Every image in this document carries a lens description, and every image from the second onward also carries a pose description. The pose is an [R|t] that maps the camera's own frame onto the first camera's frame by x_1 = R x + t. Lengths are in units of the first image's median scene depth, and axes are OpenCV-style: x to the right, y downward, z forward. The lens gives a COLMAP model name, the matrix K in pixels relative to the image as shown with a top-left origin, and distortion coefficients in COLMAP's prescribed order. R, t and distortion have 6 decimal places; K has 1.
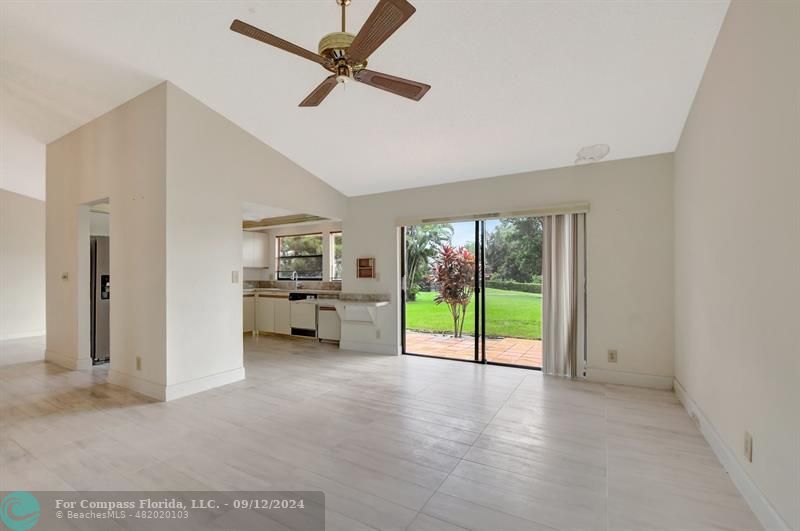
lens RADIAL K [[354.5, 0, 397.1], [0, 354.5, 277.2], [0, 0, 1]] dist [0.000729, 0.000064]
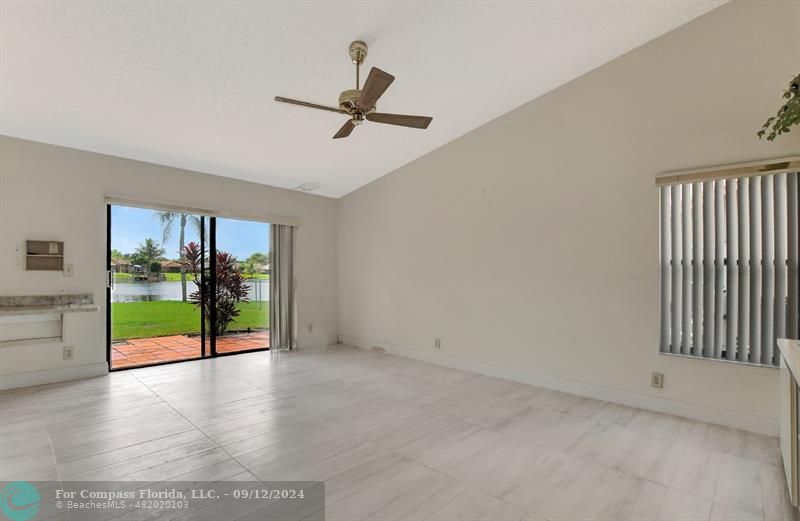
lens RADIAL K [[381.0, 0, 396.5], [0, 381.0, 272.1], [0, 0, 1]] dist [-0.041815, -0.000036]
pose [[0.237695, 0.010145, 0.971287, -0.585298], [-0.016863, 0.999838, -0.006316, -0.002171], [-0.971194, -0.014878, 0.237827, 0.205116]]
